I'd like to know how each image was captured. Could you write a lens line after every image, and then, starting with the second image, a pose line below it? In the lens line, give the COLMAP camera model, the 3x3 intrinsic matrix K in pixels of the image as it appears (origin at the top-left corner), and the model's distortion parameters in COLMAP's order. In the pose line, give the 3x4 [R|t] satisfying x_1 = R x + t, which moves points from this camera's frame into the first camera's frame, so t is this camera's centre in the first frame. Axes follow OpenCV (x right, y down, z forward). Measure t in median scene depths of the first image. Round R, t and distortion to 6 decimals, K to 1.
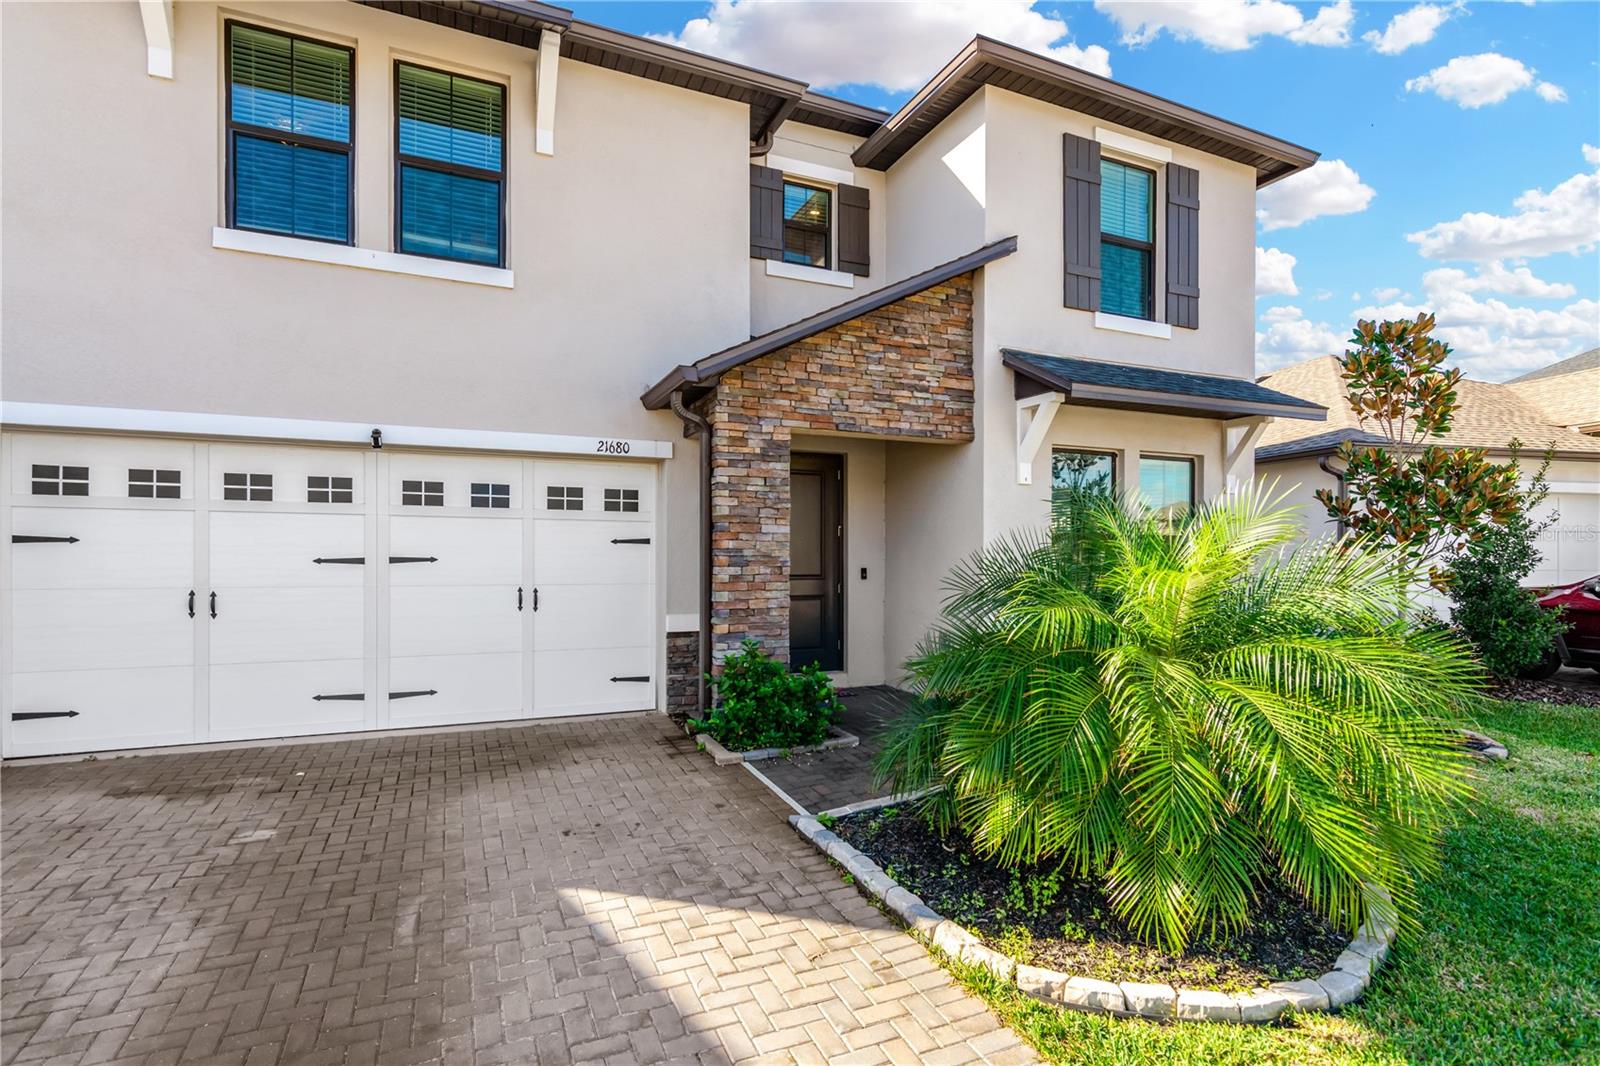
lens RADIAL K [[777.5, 0, 801.2], [0, 777.5, 577.6], [0, 0, 1]] dist [0.000277, -0.000062]
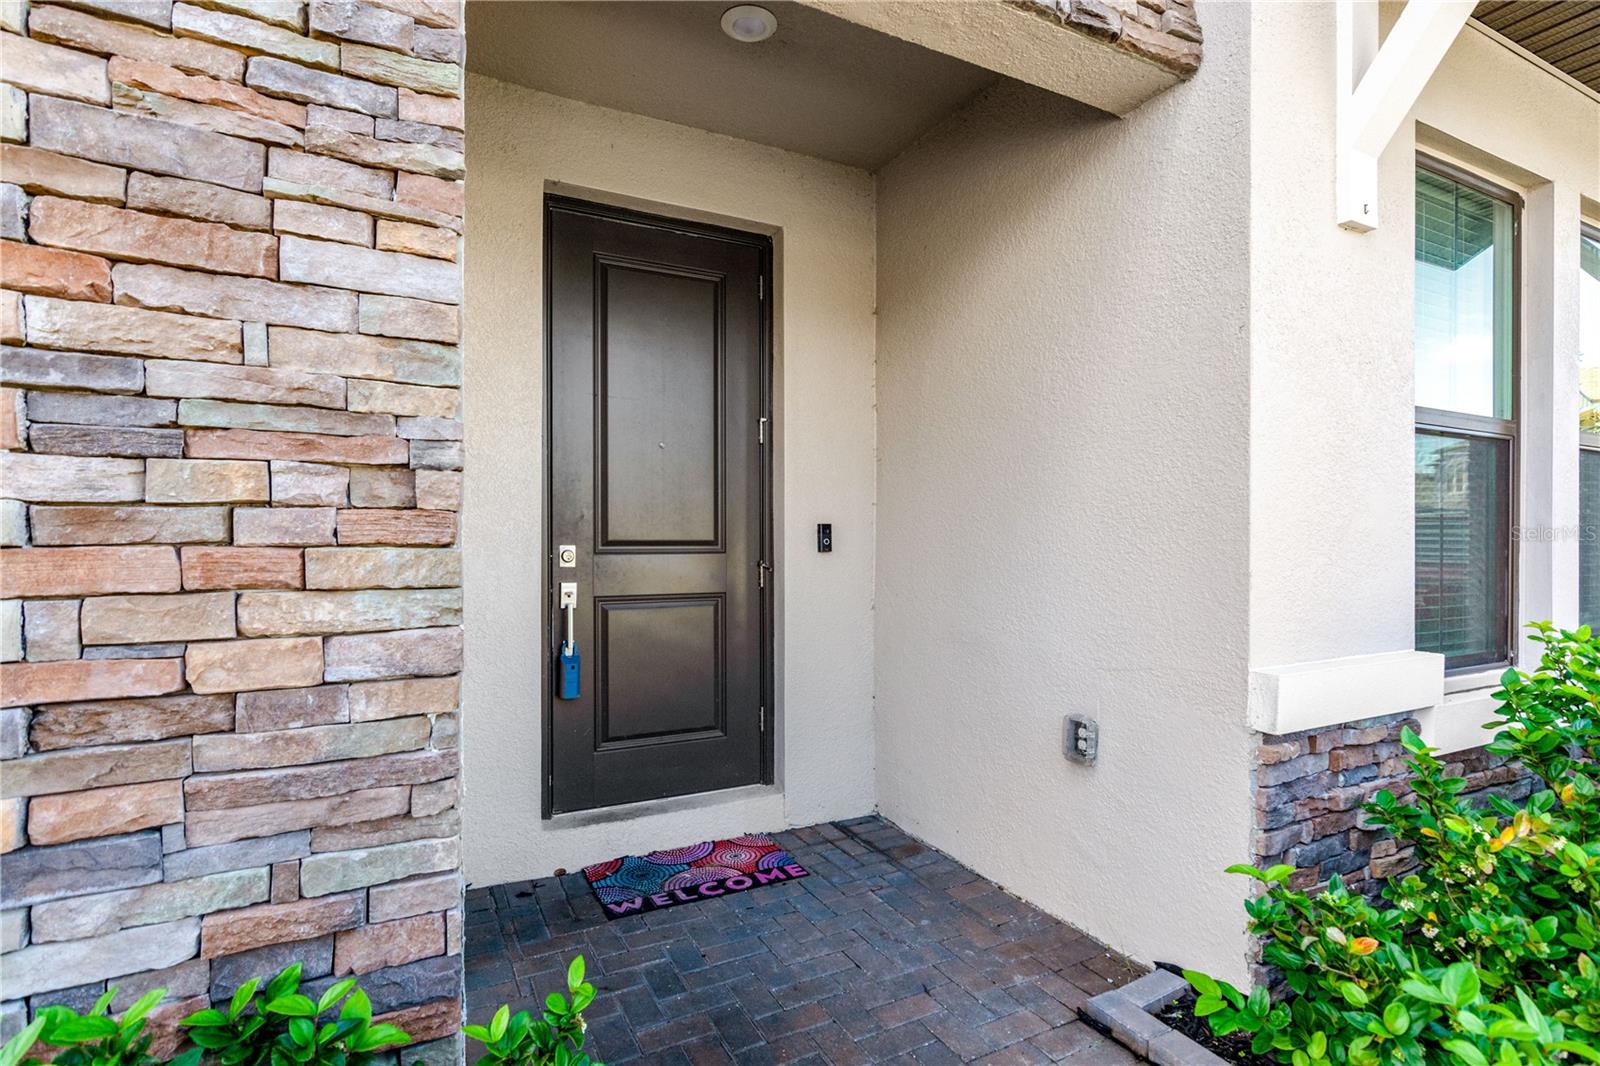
lens RADIAL K [[800.8, 0, 798.4], [0, 800.8, 565.9], [0, 0, 1]] dist [0.001341, 0.000212]
pose [[0.998638, -0.002956, 0.052083, 0.058105], [0.002799, 0.999991, 0.003096, 0.009620], [-0.052091, -0.002946, 0.998638, 0.748781]]
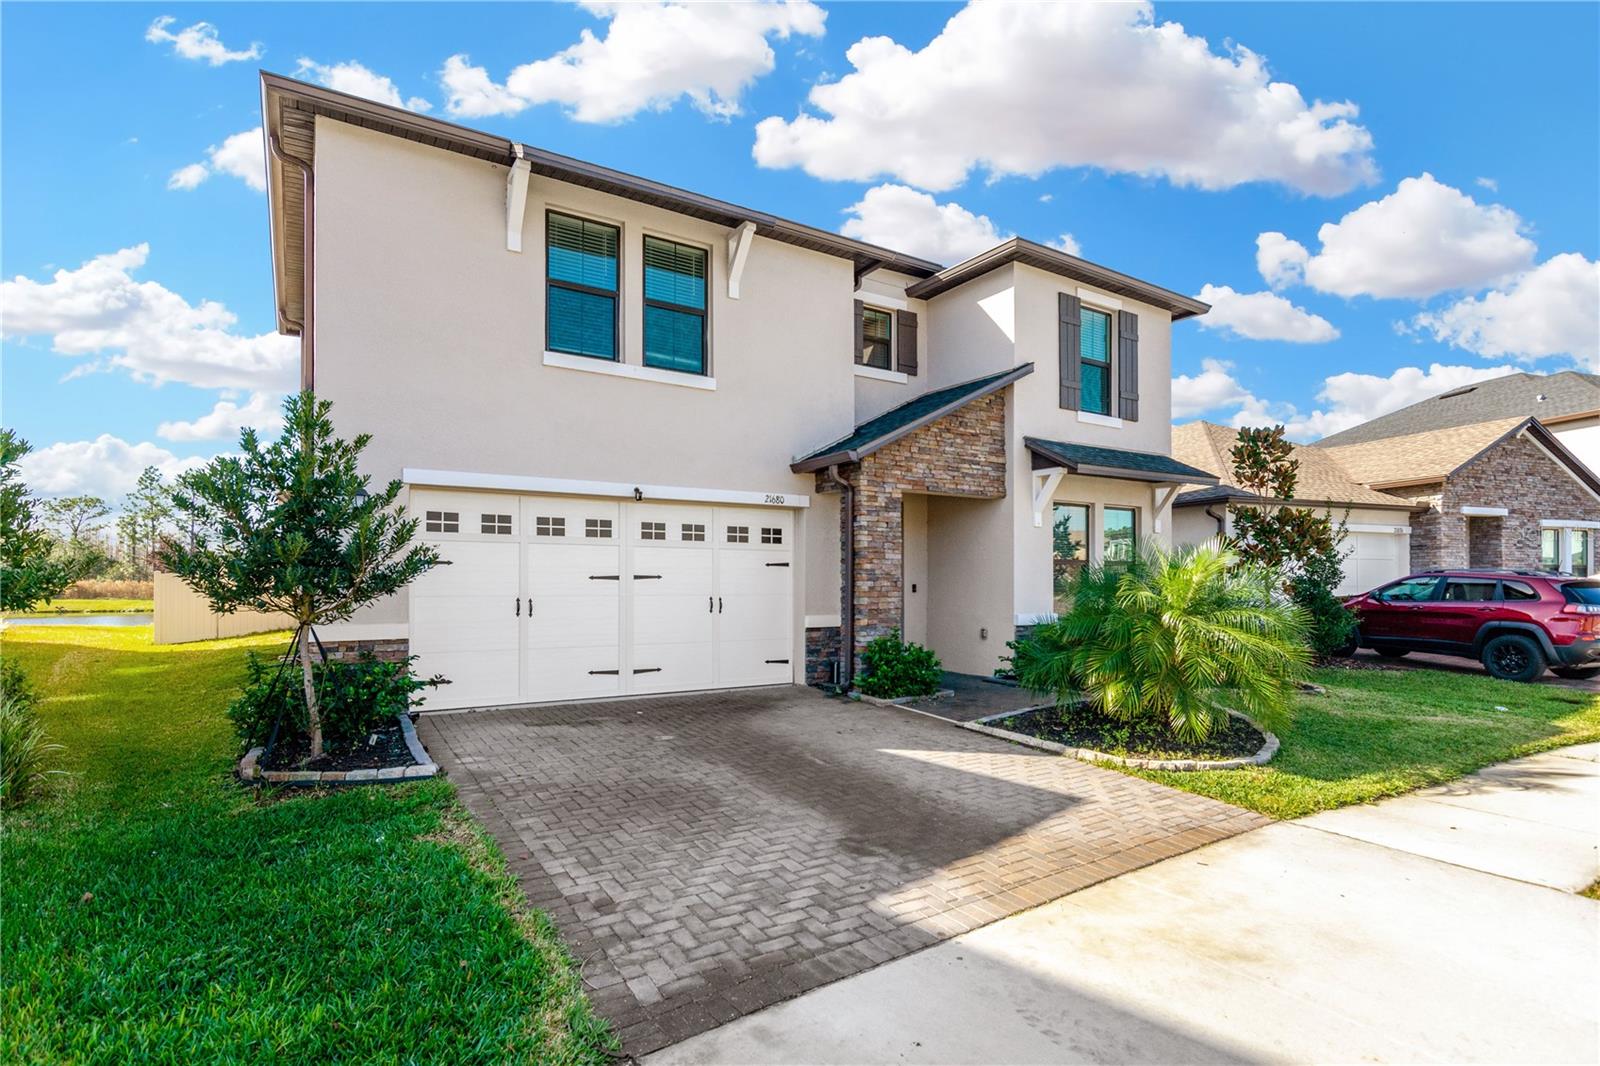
lens RADIAL K [[779.1, 0, 804.0], [0, 779.1, 604.6], [0, 0, 1]] dist [-0.001509, -0.000418]
pose [[0.989214, -0.006799, 0.146319, -0.400701], [0.006795, 0.999977, 0.000533, 0.027476], [-0.146319, 0.000466, 0.989237, -0.442412]]
